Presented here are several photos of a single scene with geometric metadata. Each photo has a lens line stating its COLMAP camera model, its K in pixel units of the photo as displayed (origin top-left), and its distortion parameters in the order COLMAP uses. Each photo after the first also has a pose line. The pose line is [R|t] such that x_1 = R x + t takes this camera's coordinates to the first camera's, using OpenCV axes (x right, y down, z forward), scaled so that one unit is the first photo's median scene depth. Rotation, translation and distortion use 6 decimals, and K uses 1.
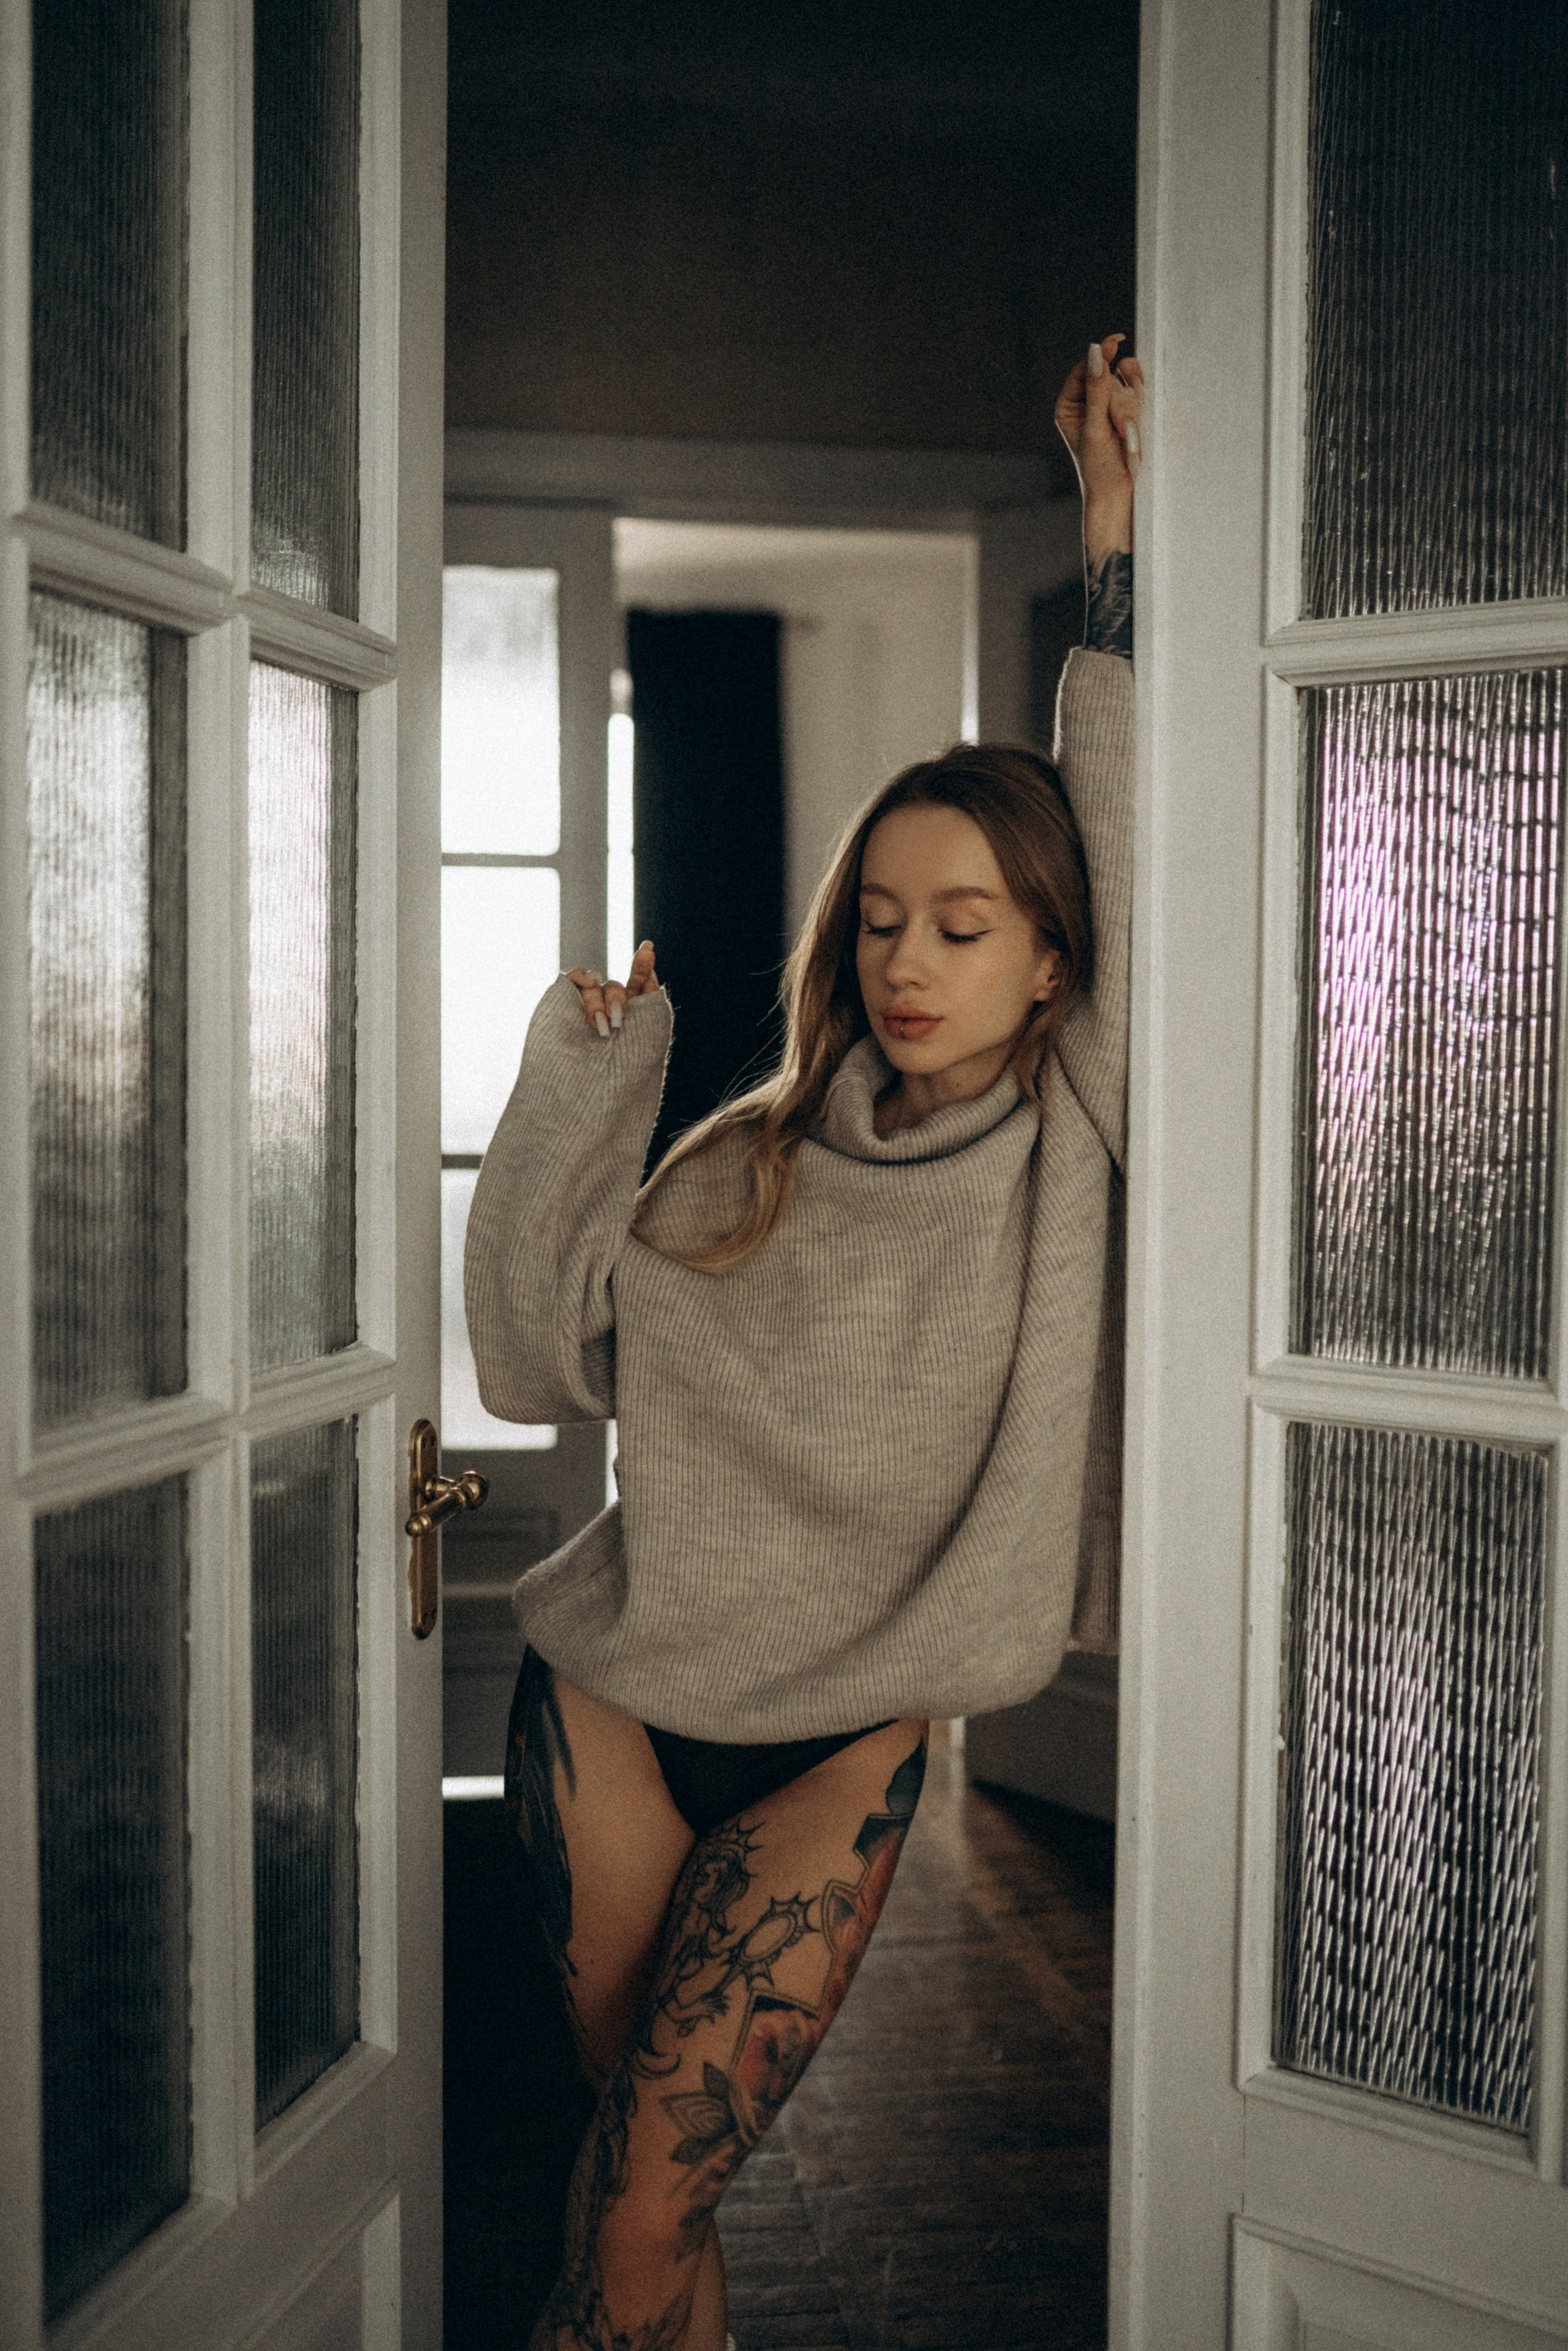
lens RADIAL K [[2206.3, 0, 784.0], [0, 2206.3, 1175.5], [0, 0, 1]] dist [-0.049493, 0.071600]
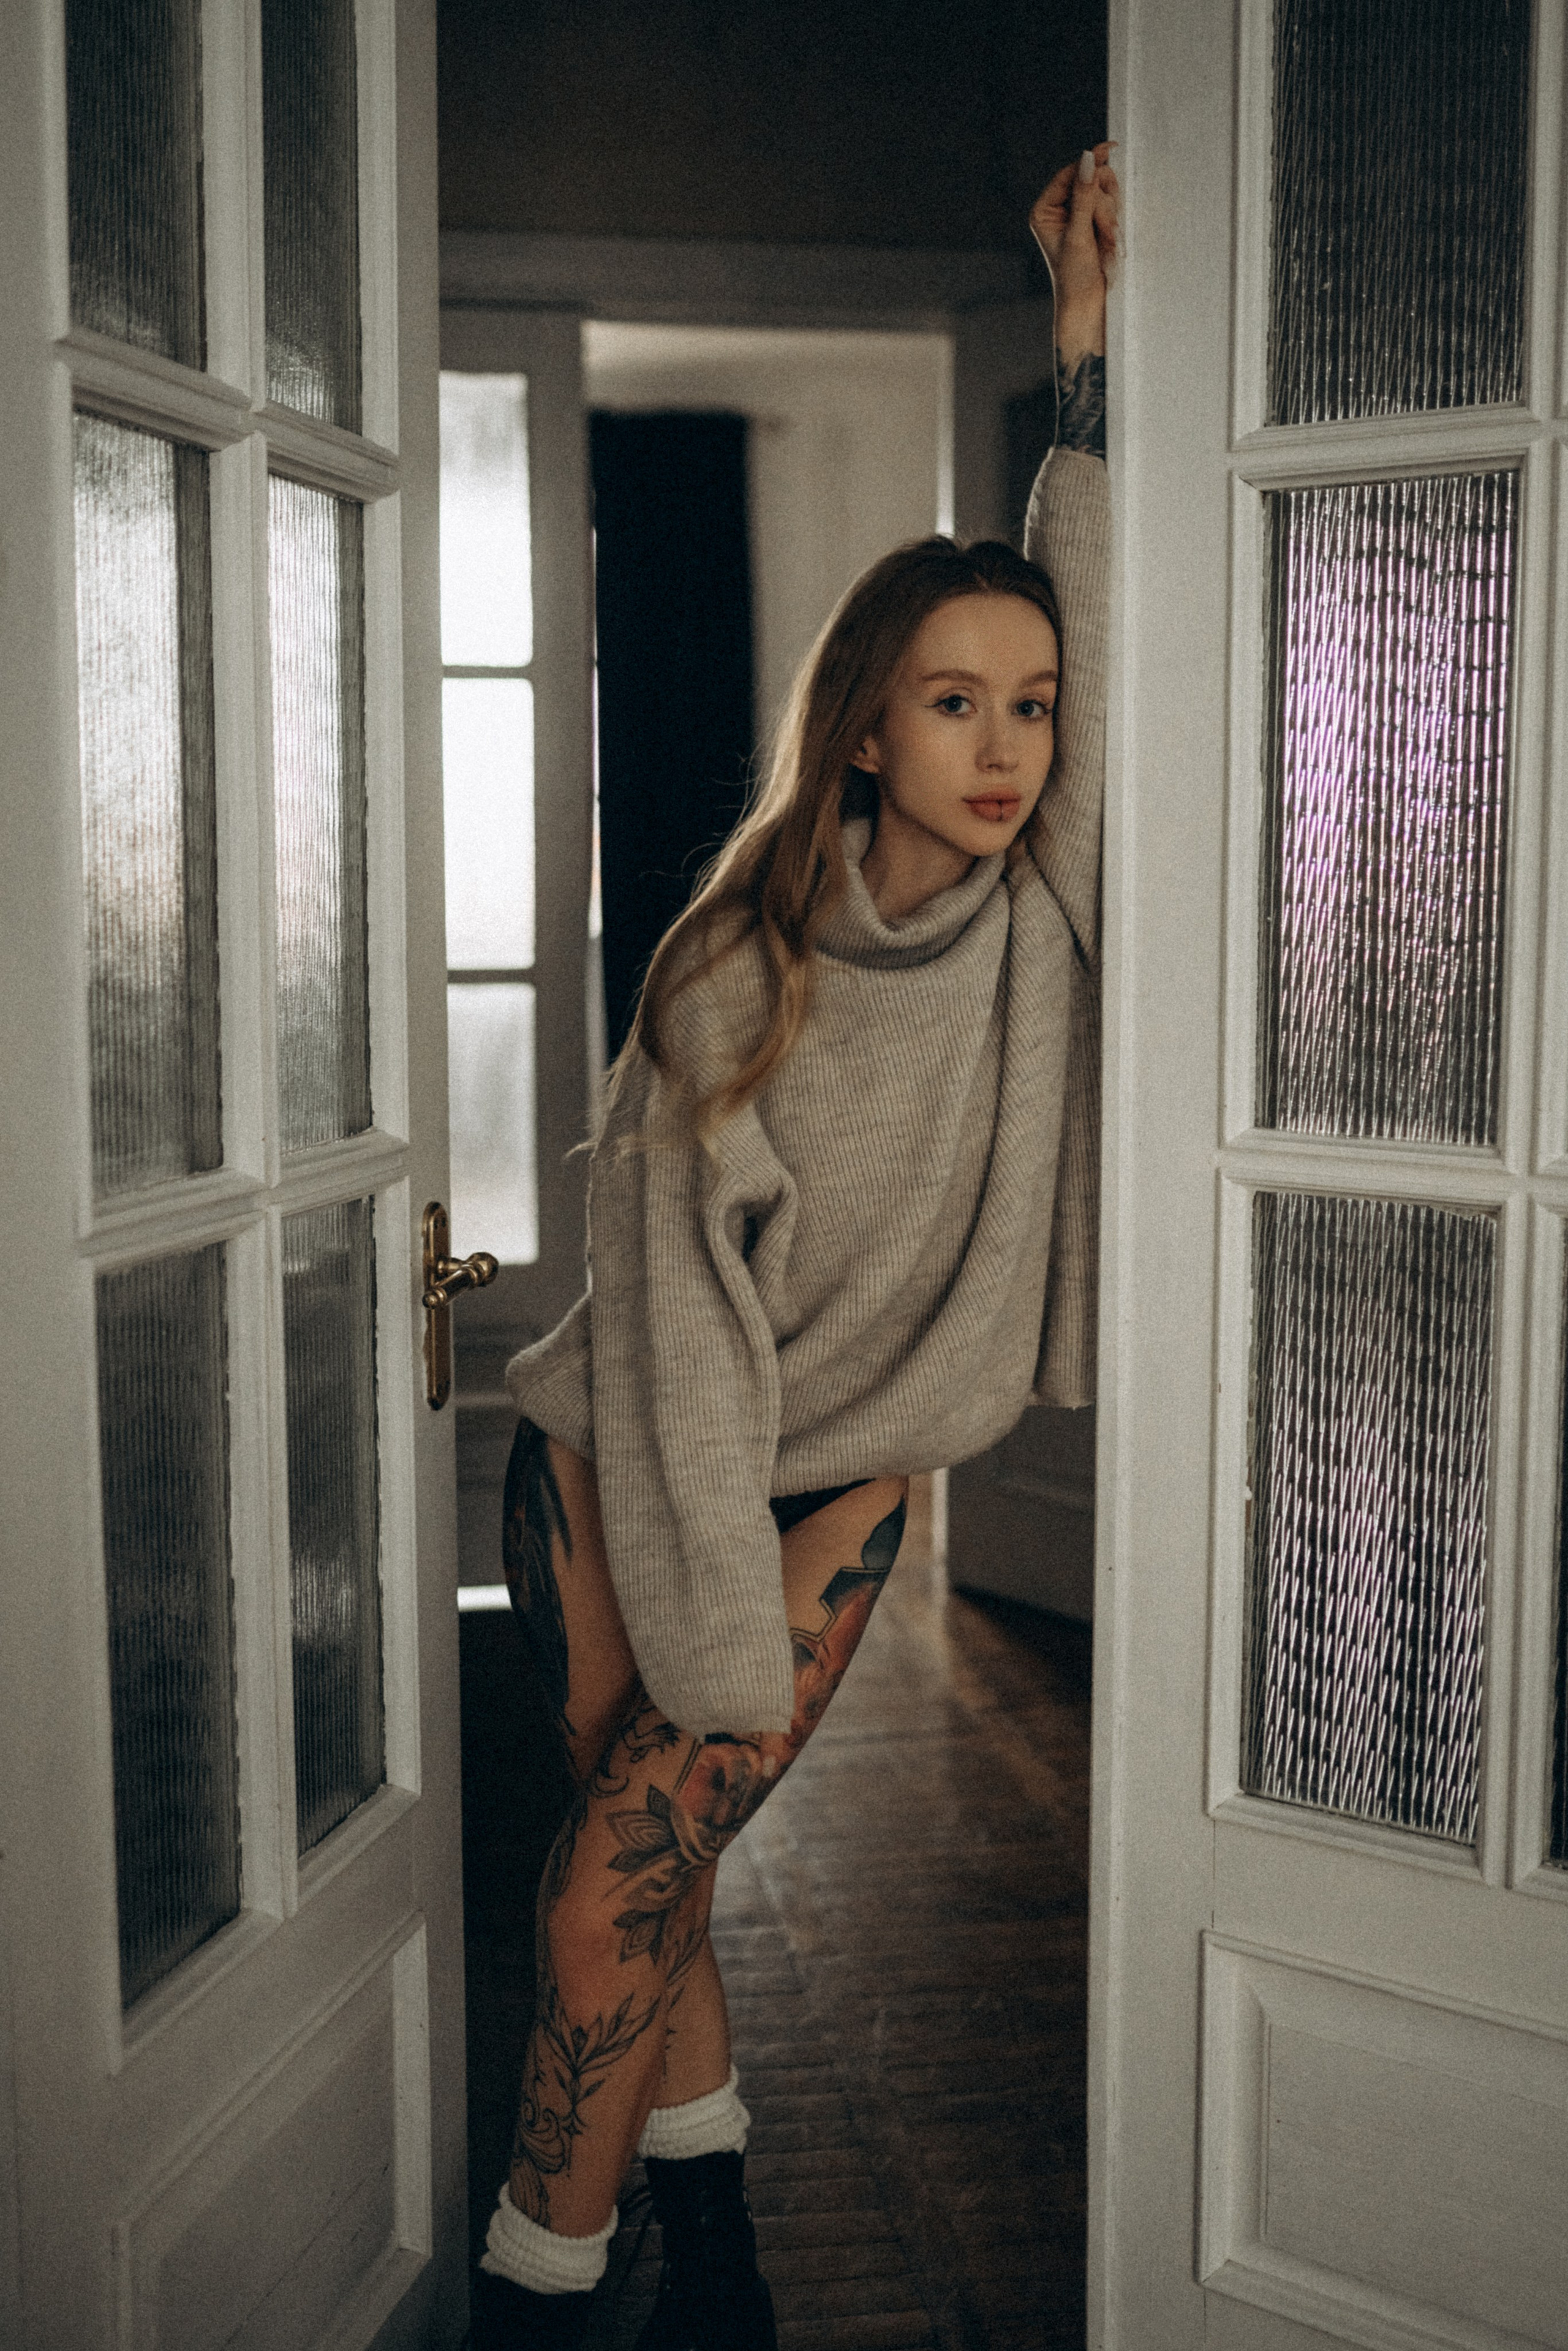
lens RADIAL K [[2321.6, 0, 767.6], [0, 2321.6, 1131.2], [0, 0, 1]] dist [-0.056932, 0.093475]
pose [[0.999913, -0.010689, 0.007744, -0.014237], [0.010267, 0.998565, 0.052562, 0.022180], [-0.008295, -0.052478, 0.998588, -0.113521]]
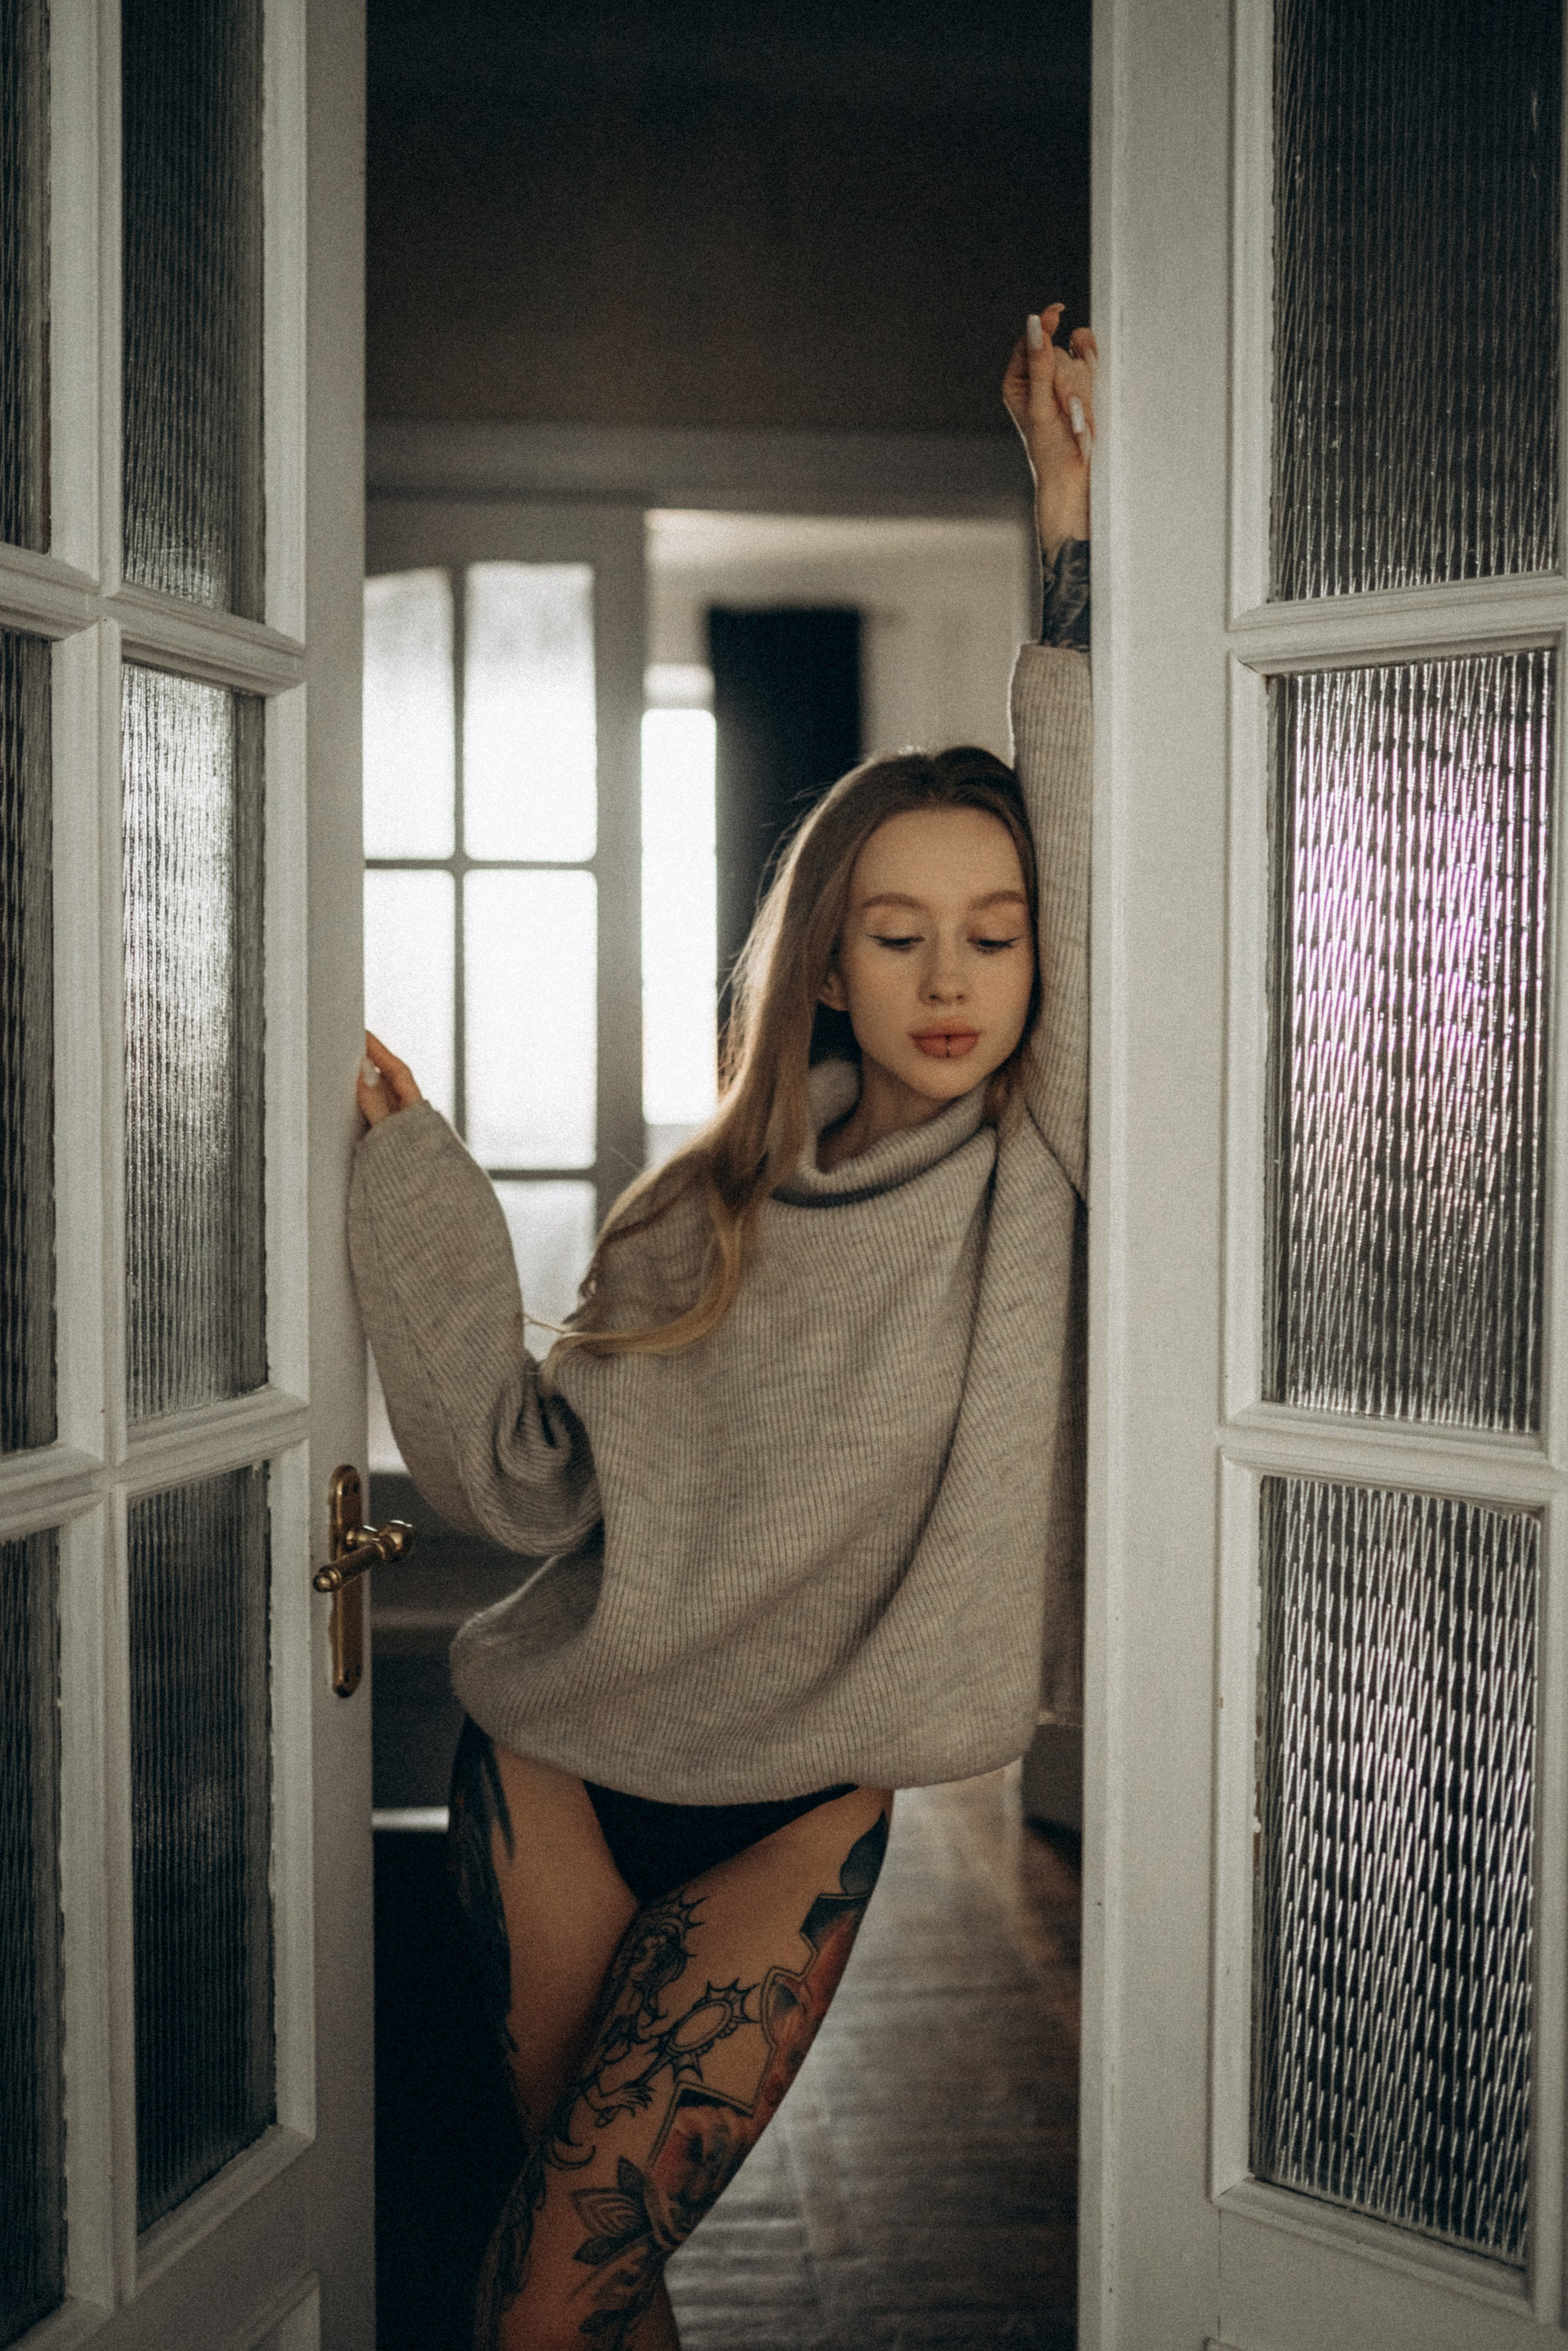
lens RADIAL K [[2214.2, 0, 783.3], [0, 2214.2, 1157.7], [0, 0, 1]] dist [-0.054843, 0.083866]
pose [[0.998102, -0.003045, -0.061515, 0.089289], [0.002638, 0.999974, -0.006706, -0.015291], [0.061534, 0.006531, 0.998084, 0.070495]]
